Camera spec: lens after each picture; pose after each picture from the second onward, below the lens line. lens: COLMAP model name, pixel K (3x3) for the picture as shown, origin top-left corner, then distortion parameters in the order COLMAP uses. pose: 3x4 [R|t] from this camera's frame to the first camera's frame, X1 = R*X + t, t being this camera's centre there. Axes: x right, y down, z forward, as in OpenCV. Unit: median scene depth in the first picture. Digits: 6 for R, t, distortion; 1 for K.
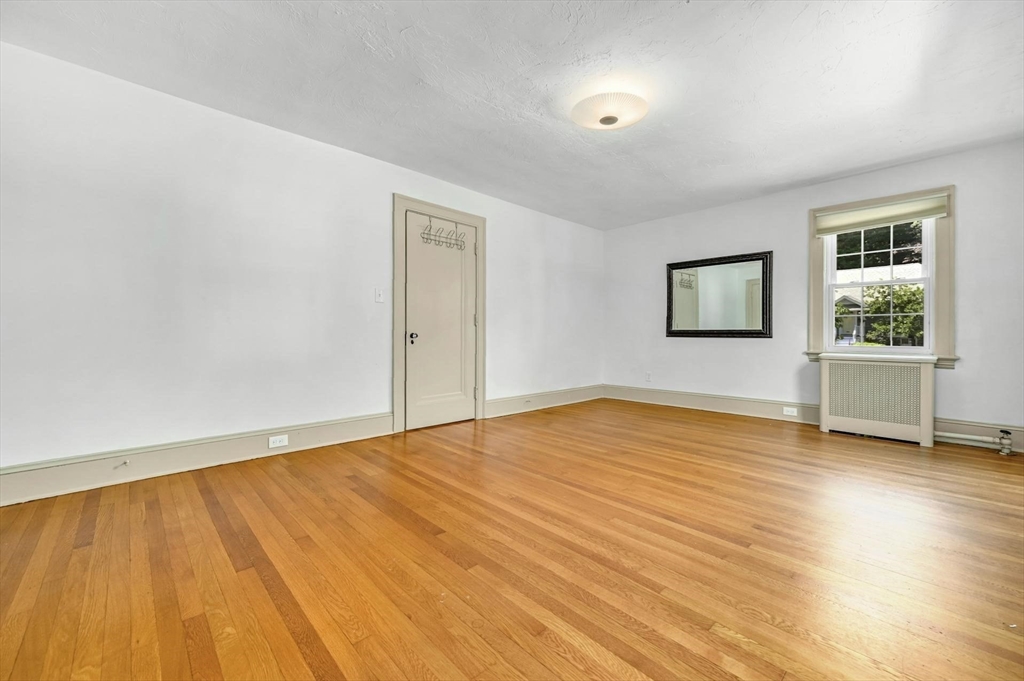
lens RADIAL K [[416.2, 0, 516.3], [0, 416.2, 330.8], [0, 0, 1]] dist [-0.001650, -0.000045]
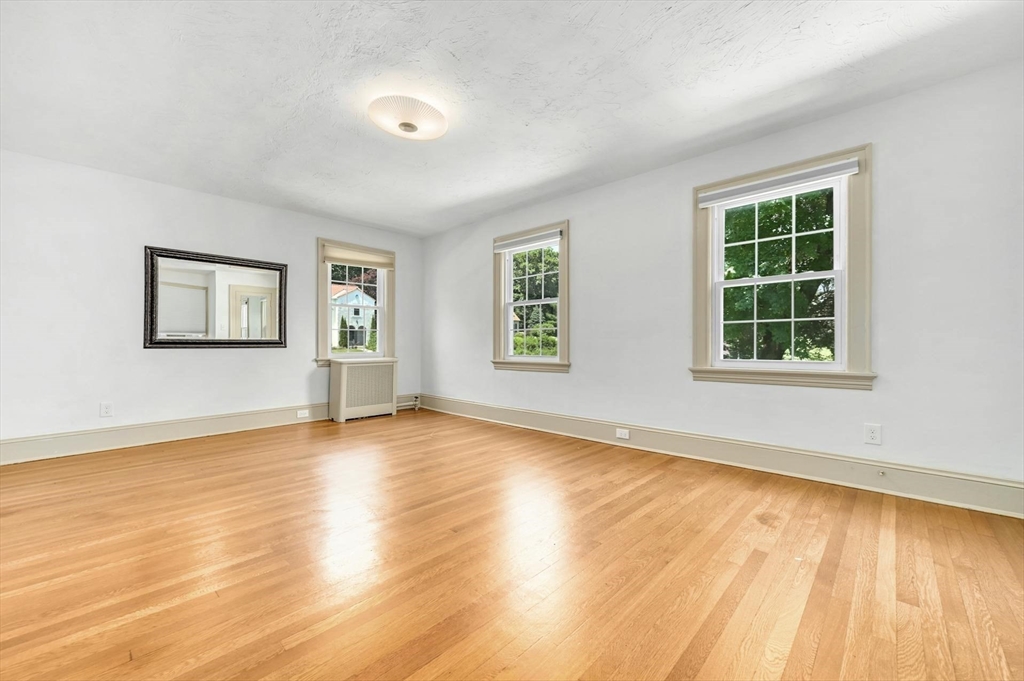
lens RADIAL K [[421.7, 0, 518.1], [0, 421.7, 342.4], [0, 0, 1]] dist [-0.002461, -0.000881]
pose [[-0.086385, -0.000159, 0.996262, -0.520626], [-0.006184, 0.999981, -0.000377, 0.000732], [-0.996243, -0.006194, -0.086384, 0.539166]]
